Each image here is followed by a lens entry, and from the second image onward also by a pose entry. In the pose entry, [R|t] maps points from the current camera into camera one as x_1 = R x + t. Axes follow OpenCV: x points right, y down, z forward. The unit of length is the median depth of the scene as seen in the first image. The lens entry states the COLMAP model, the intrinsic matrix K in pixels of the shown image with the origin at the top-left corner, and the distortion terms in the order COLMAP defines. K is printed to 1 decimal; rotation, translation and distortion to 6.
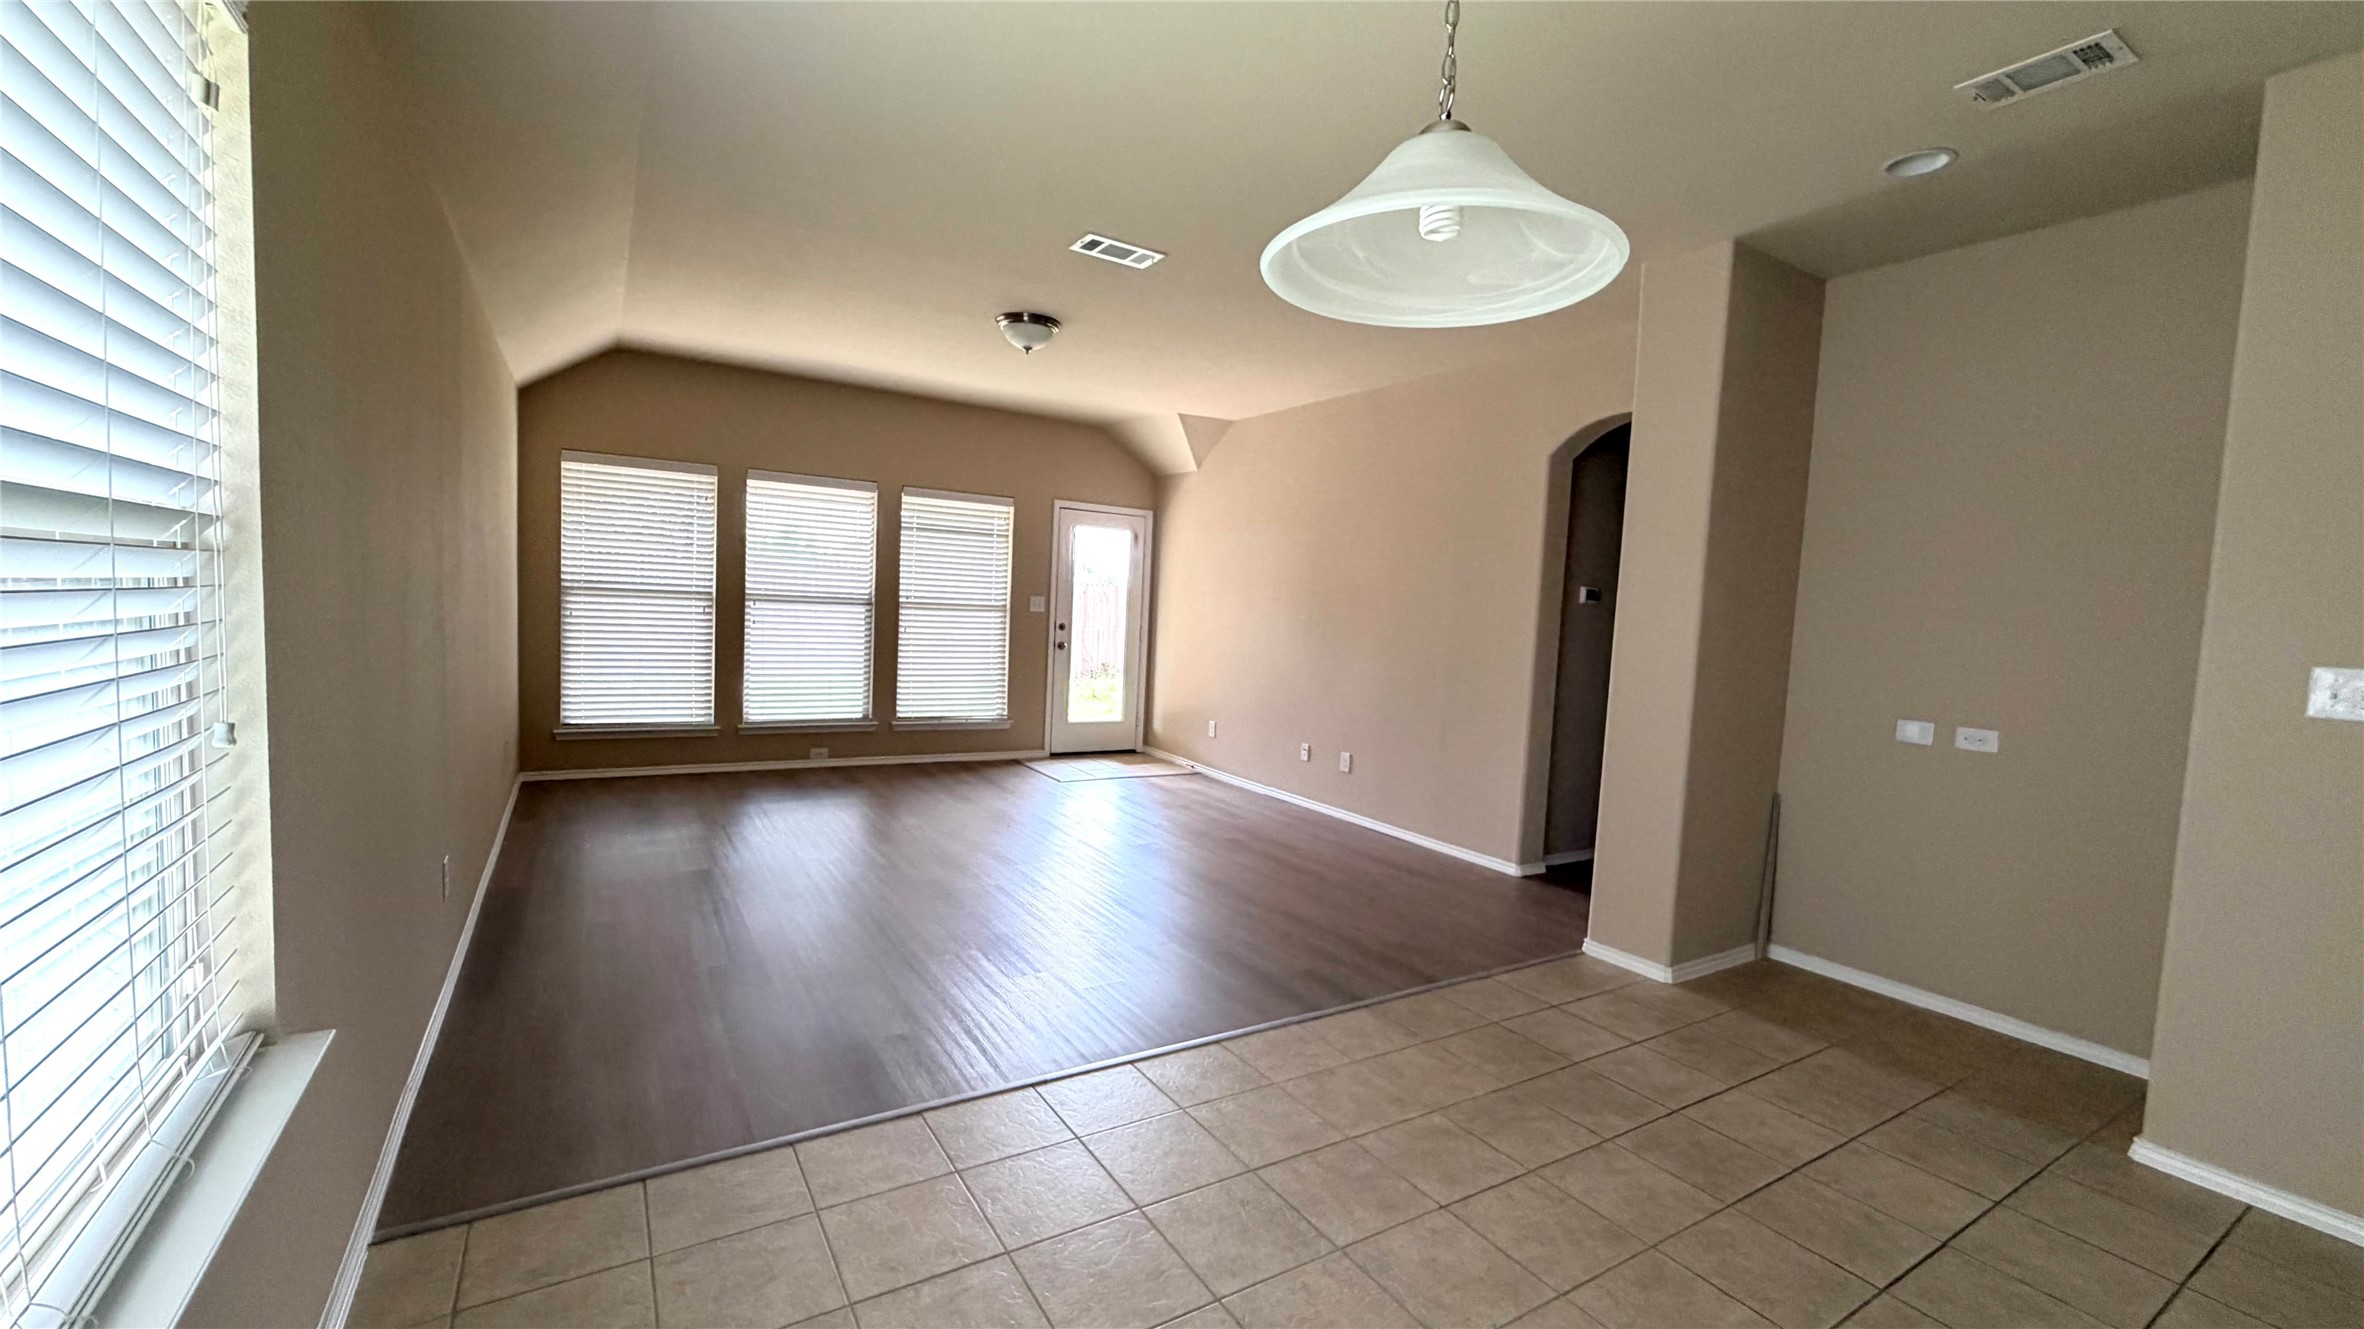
lens RADIAL K [[949.5, 0, 1180.9], [0, 949.5, 665.6], [0, 0, 1]] dist [-0.000134, -0.000135]
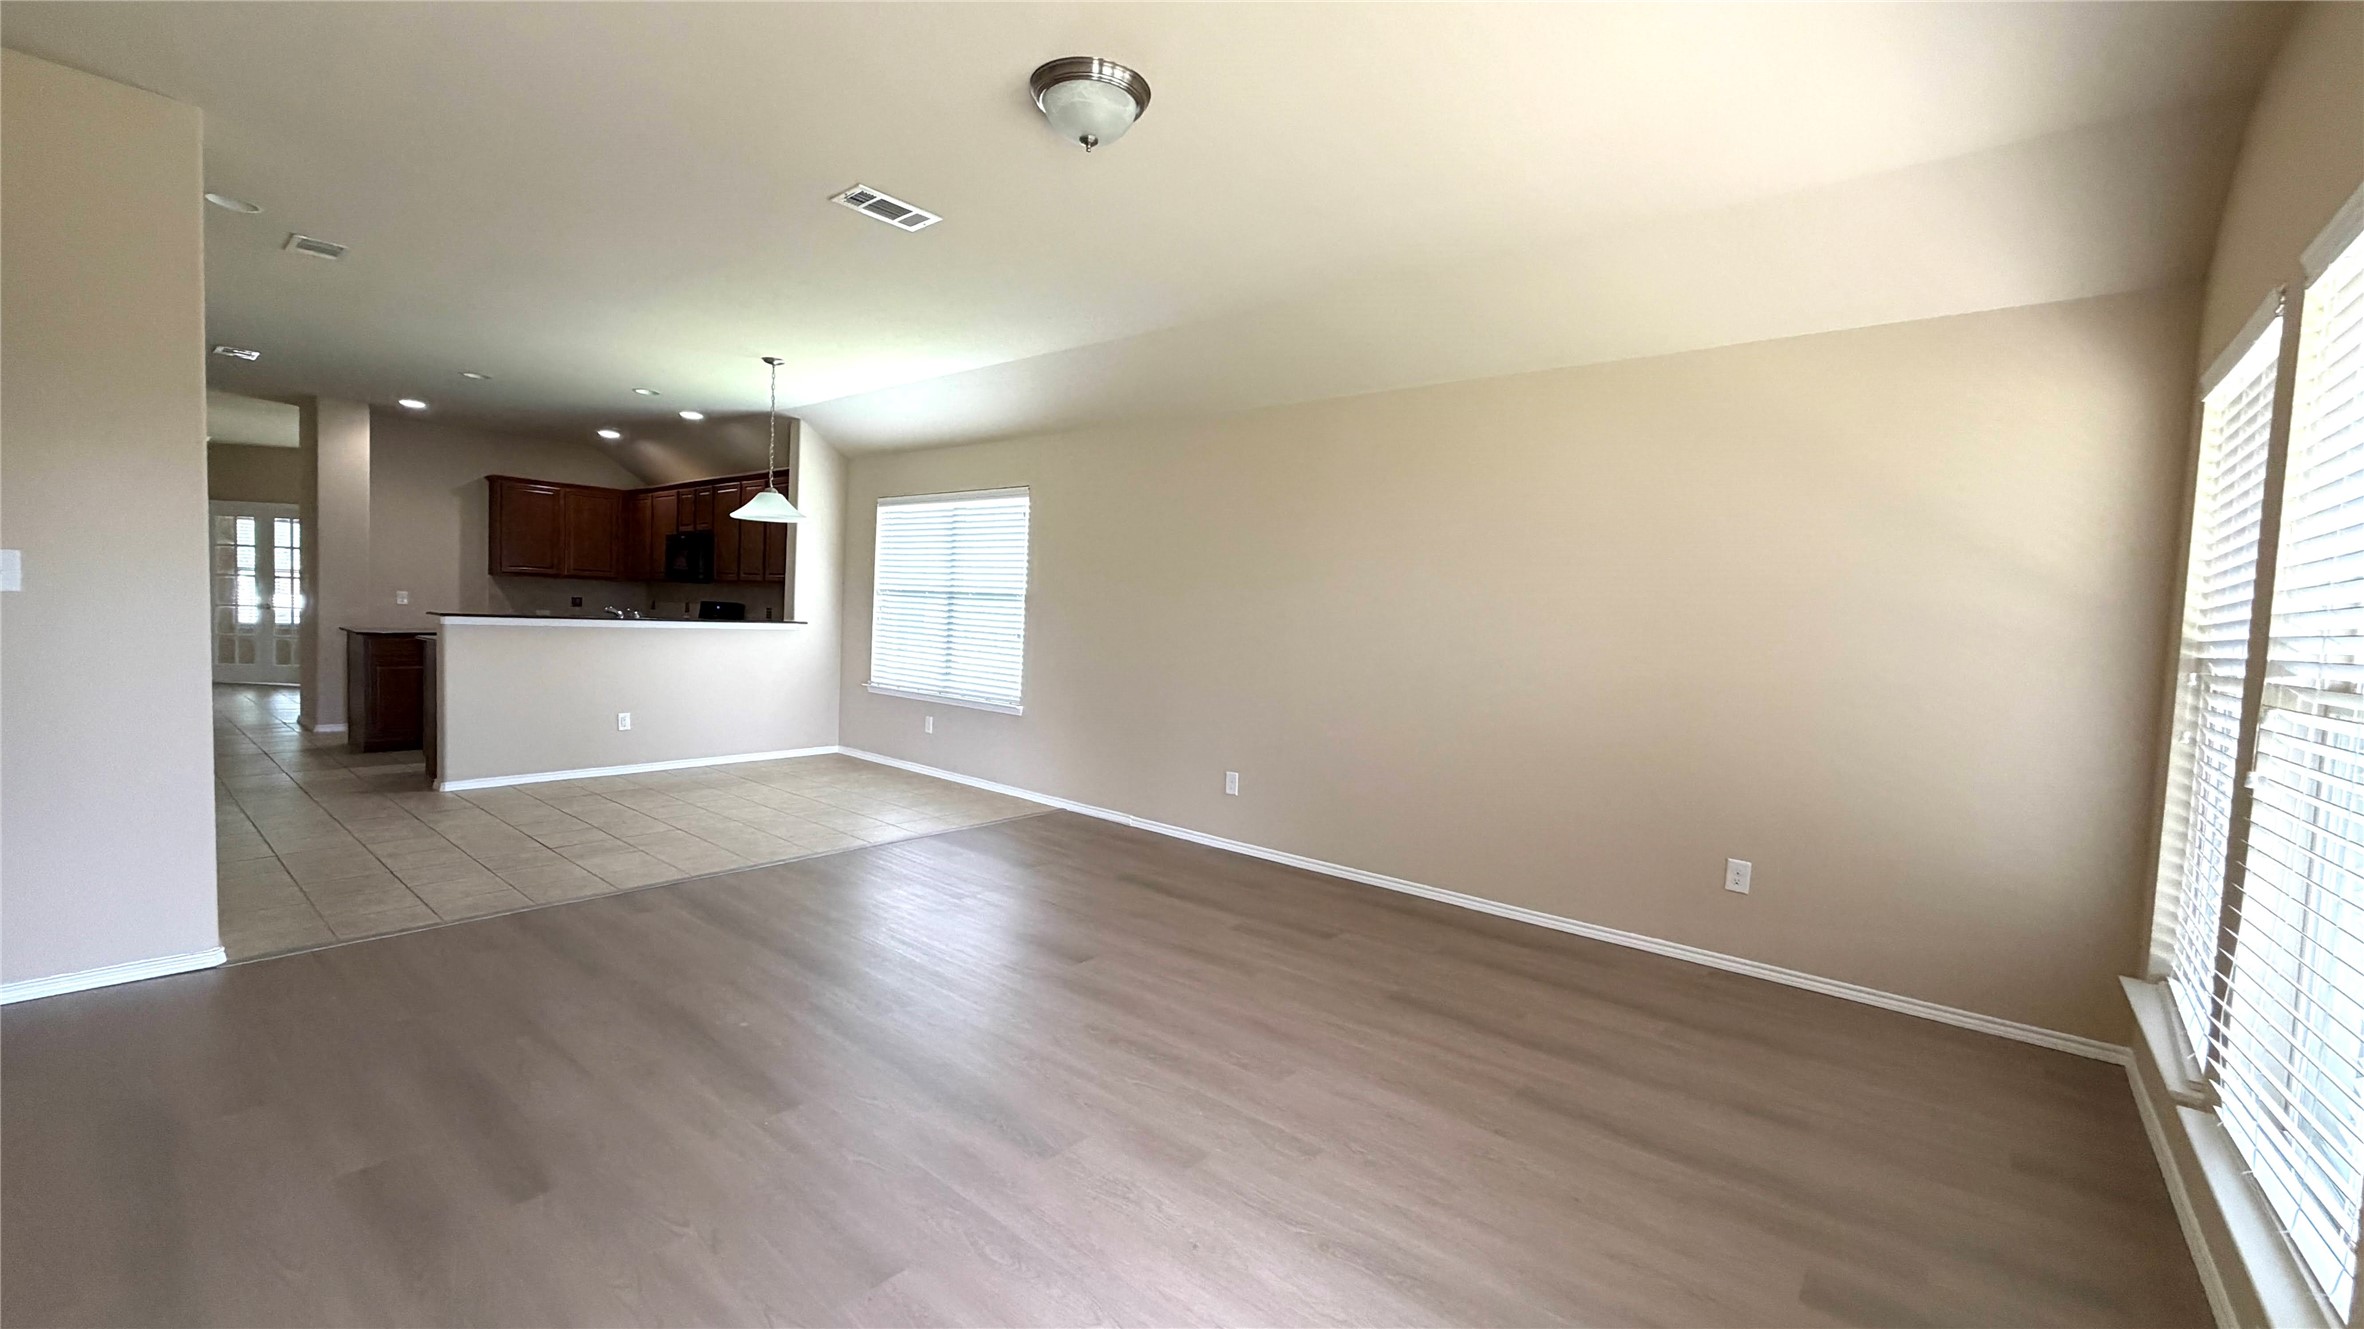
lens RADIAL K [[942.7, 0, 1174.3], [0, 942.7, 662.5], [0, 0, 1]] dist [0.000131, -0.000078]
pose [[-0.947982, -0.075478, -0.309247, -0.044226], [-0.111011, 0.988882, 0.098942, -0.069359], [0.298341, 0.128125, -0.945821, 1.096605]]
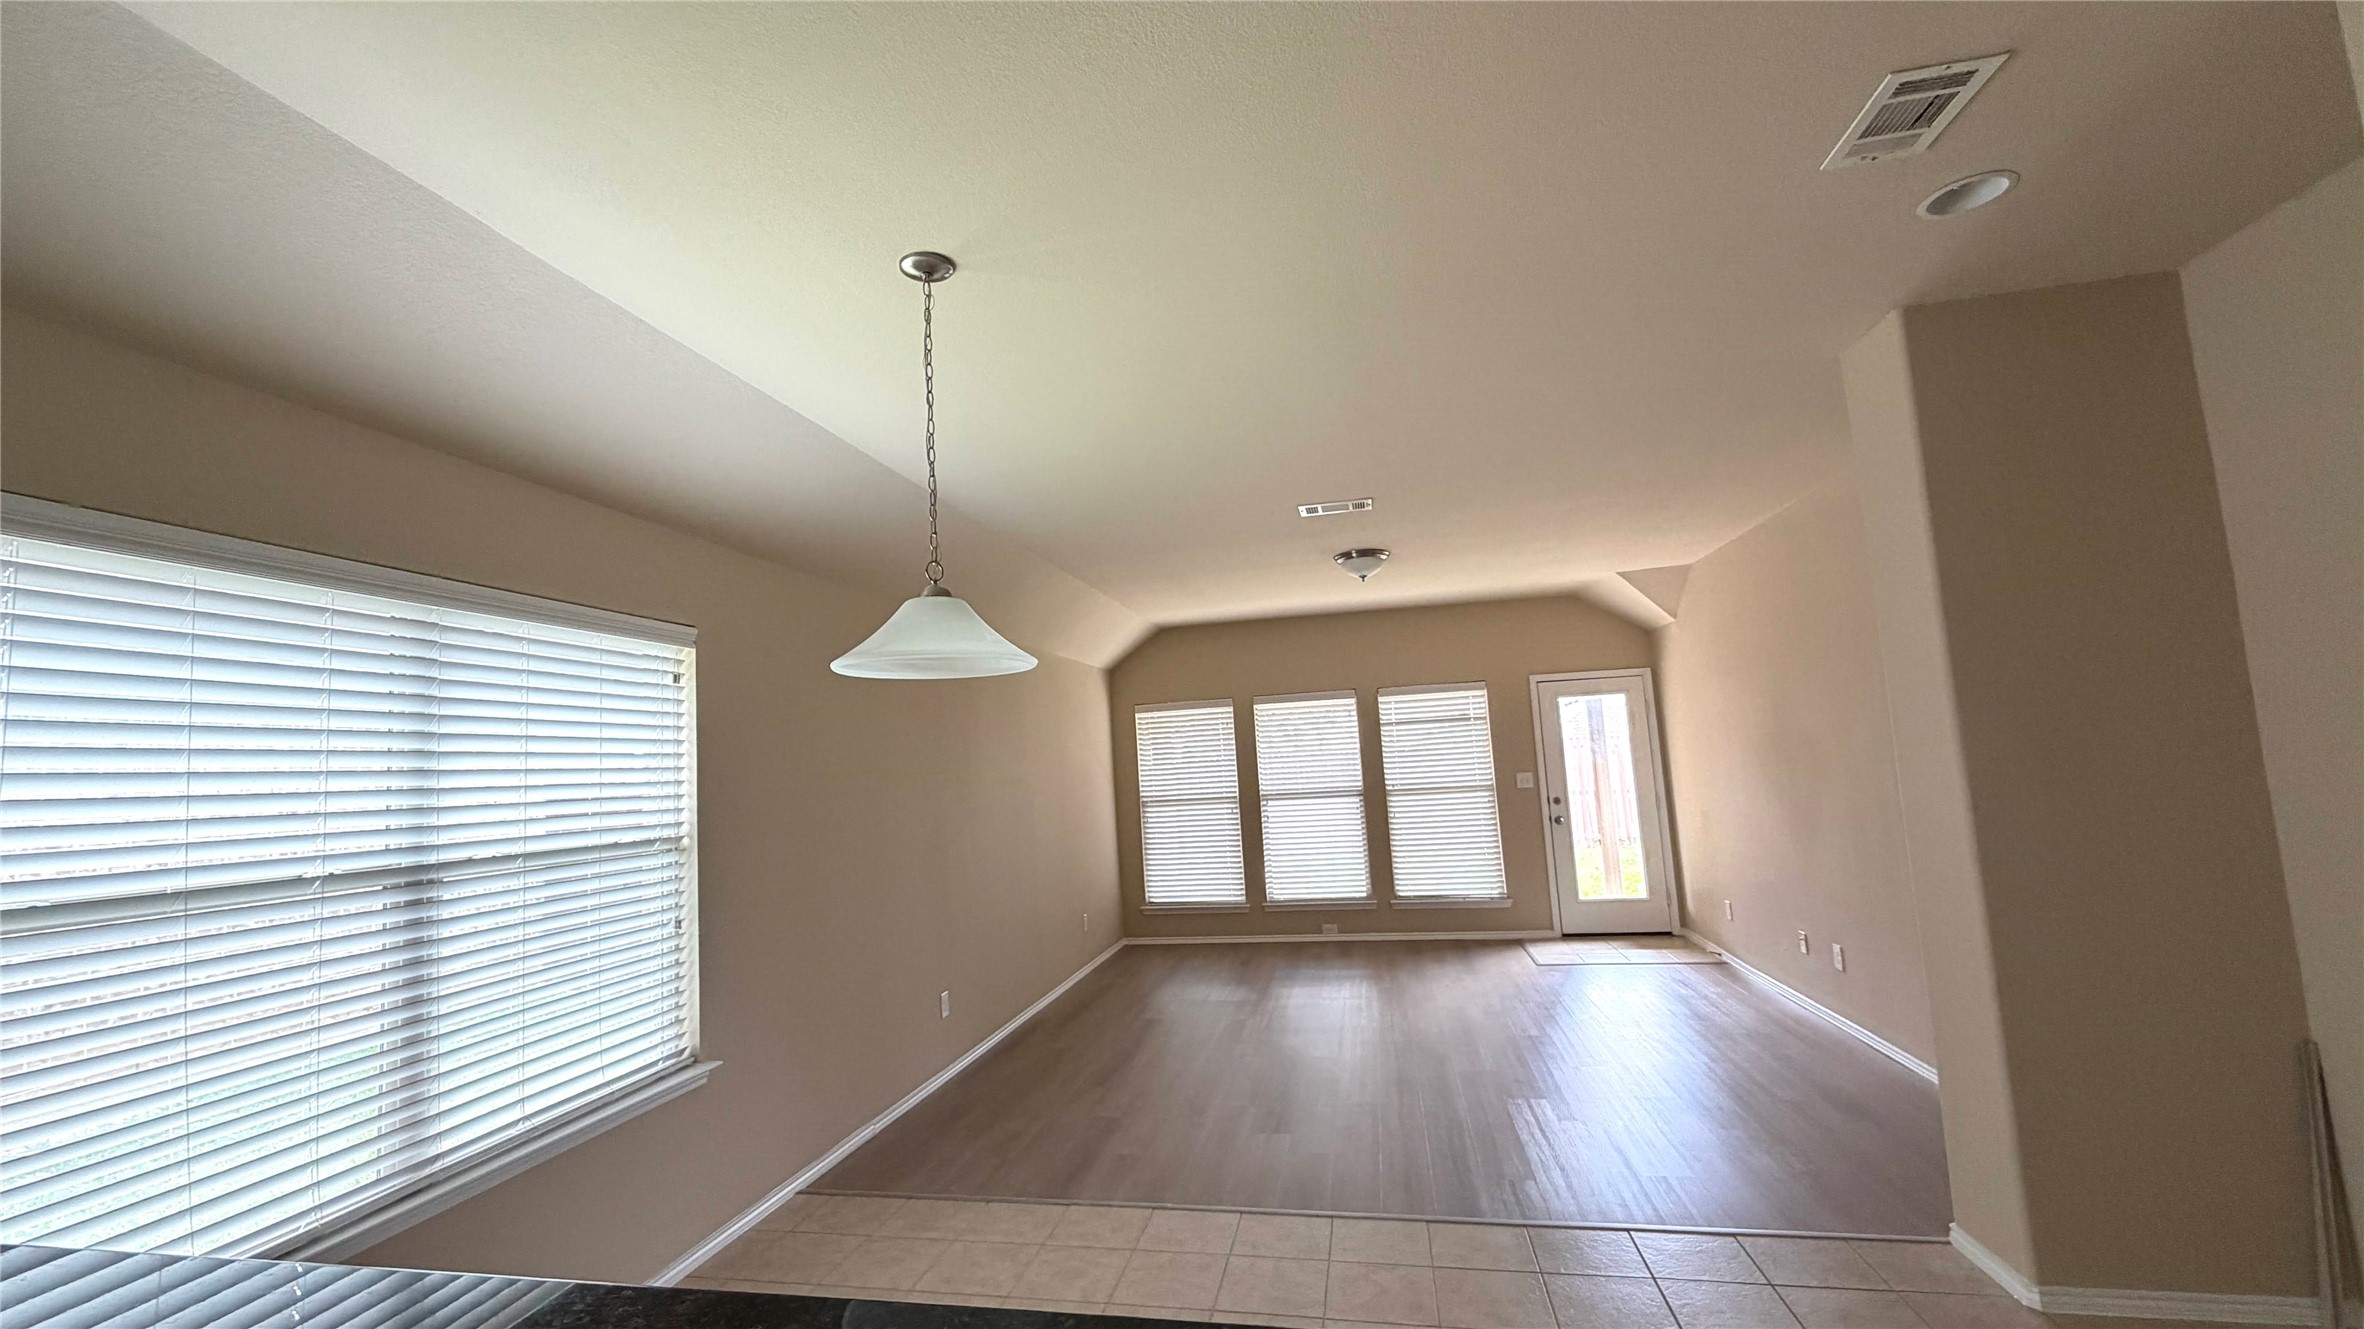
lens RADIAL K [[951.0, 0, 1172.7], [0, 951.0, 664.1], [0, 0, 1]] dist [0.001722, -0.000166]
pose [[0.716966, -0.164010, -0.677540, 0.312683], [0.045081, 0.980803, -0.189717, -0.012167], [0.695649, 0.105476, 0.710596, 0.010338]]
